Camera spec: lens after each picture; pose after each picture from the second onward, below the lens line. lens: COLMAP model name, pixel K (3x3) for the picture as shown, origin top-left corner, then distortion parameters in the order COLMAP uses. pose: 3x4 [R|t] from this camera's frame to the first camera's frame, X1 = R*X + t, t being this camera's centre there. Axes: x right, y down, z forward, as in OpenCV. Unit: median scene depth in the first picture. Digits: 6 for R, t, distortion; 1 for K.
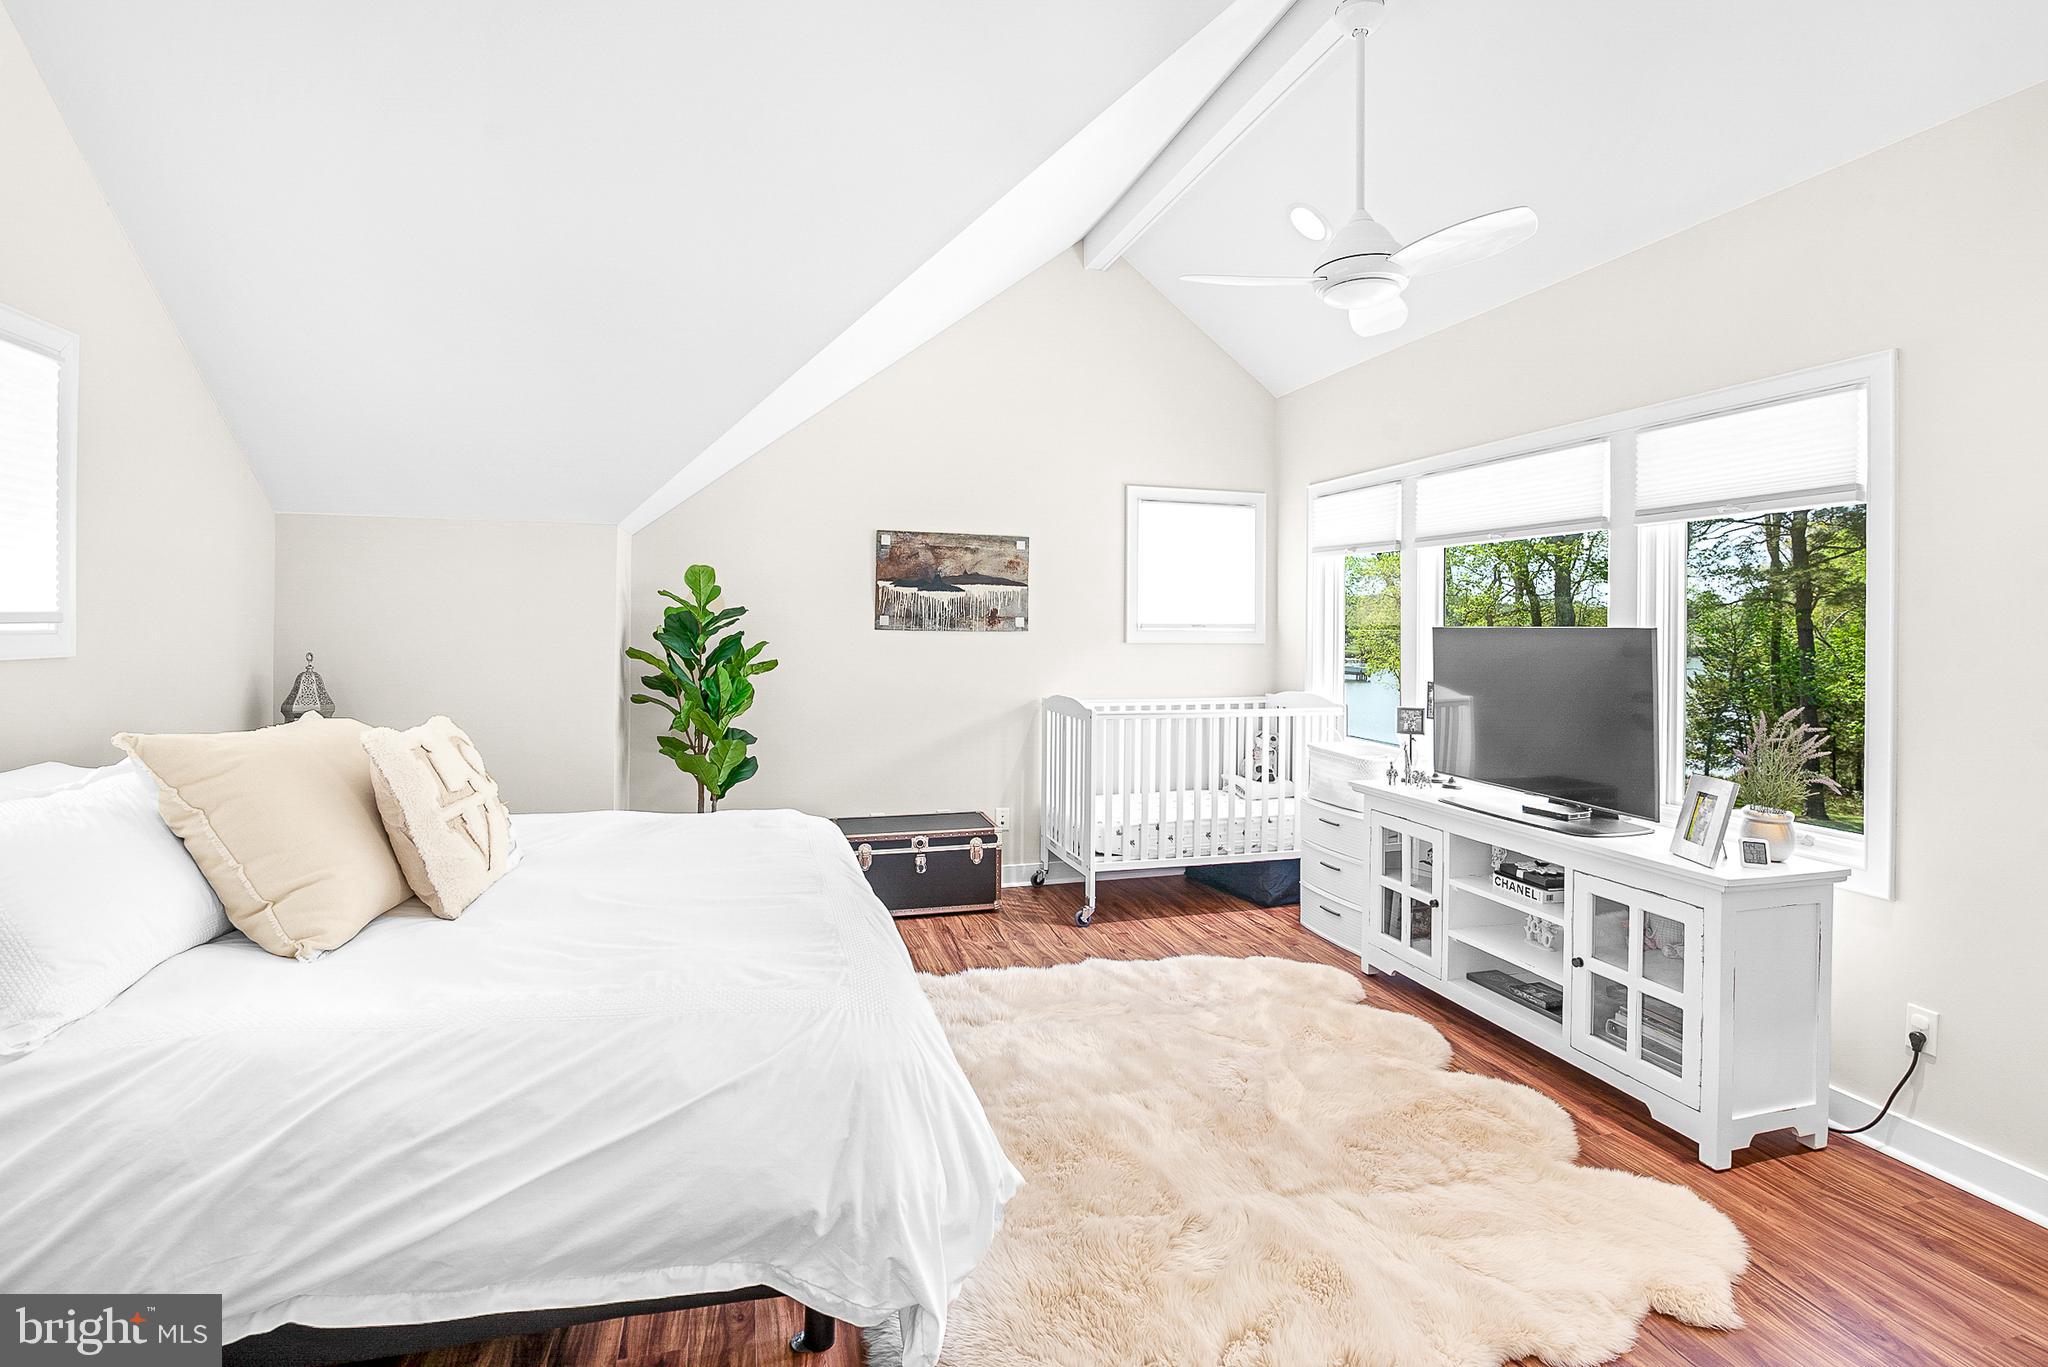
lens RADIAL K [[969.5, 0, 1023.1], [0, 969.5, 637.8], [0, 0, 1]] dist [-0.017996, 0.000091]
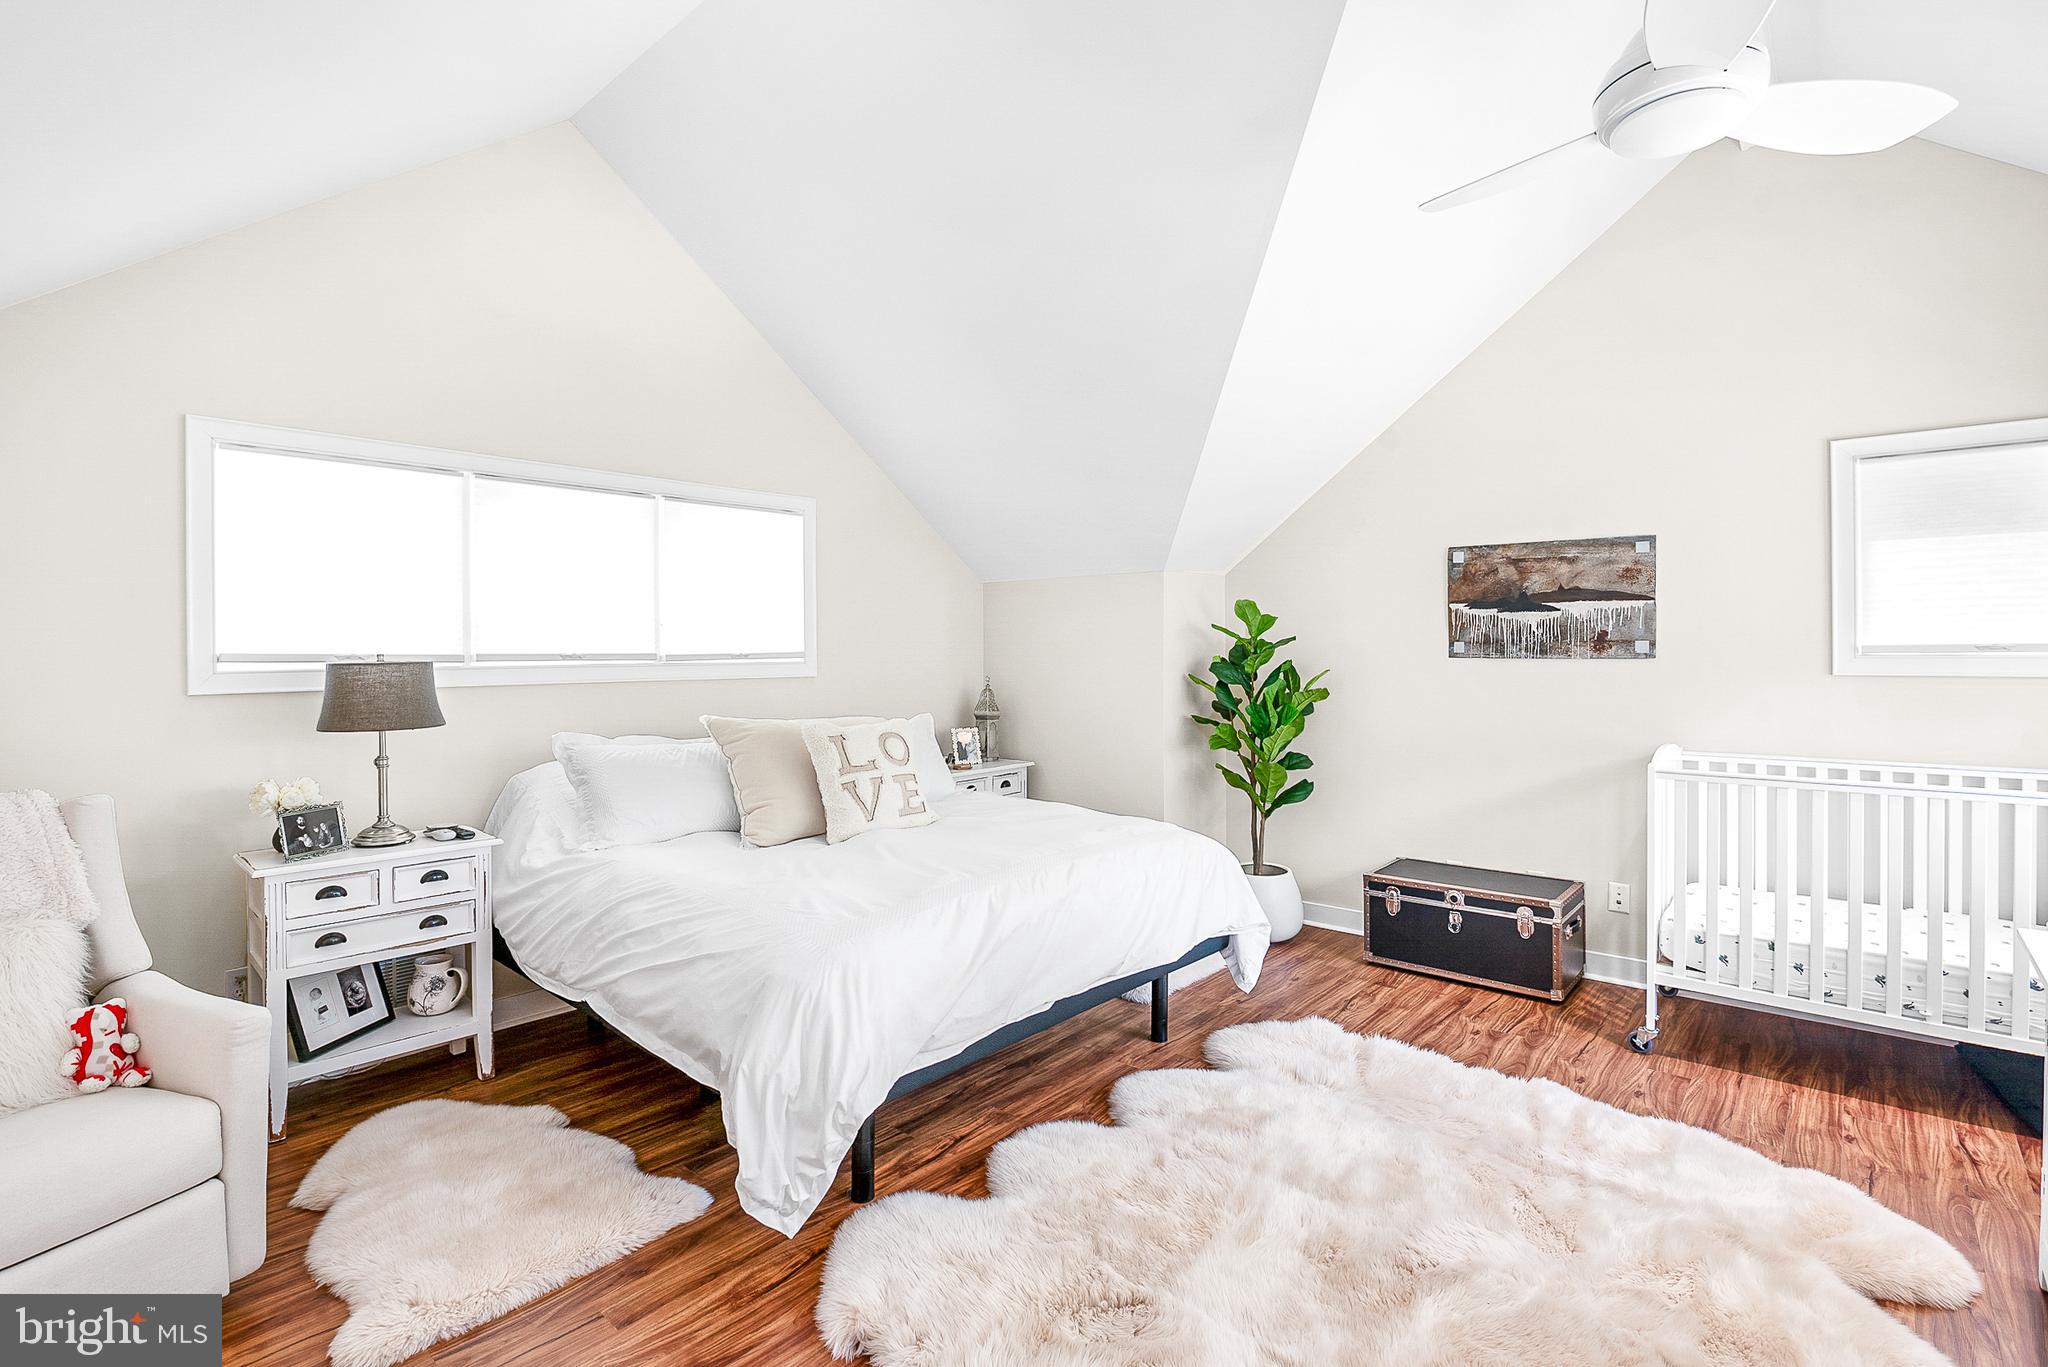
lens RADIAL K [[968.0, 0, 1026.0], [0, 968.0, 660.4], [0, 0, 1]] dist [-0.018210, -0.000131]
pose [[0.531746, -0.002636, -0.846900, 0.417755], [-0.000707, 0.999993, -0.003557, -0.002407], [0.846904, 0.002490, 0.531741, 0.193708]]
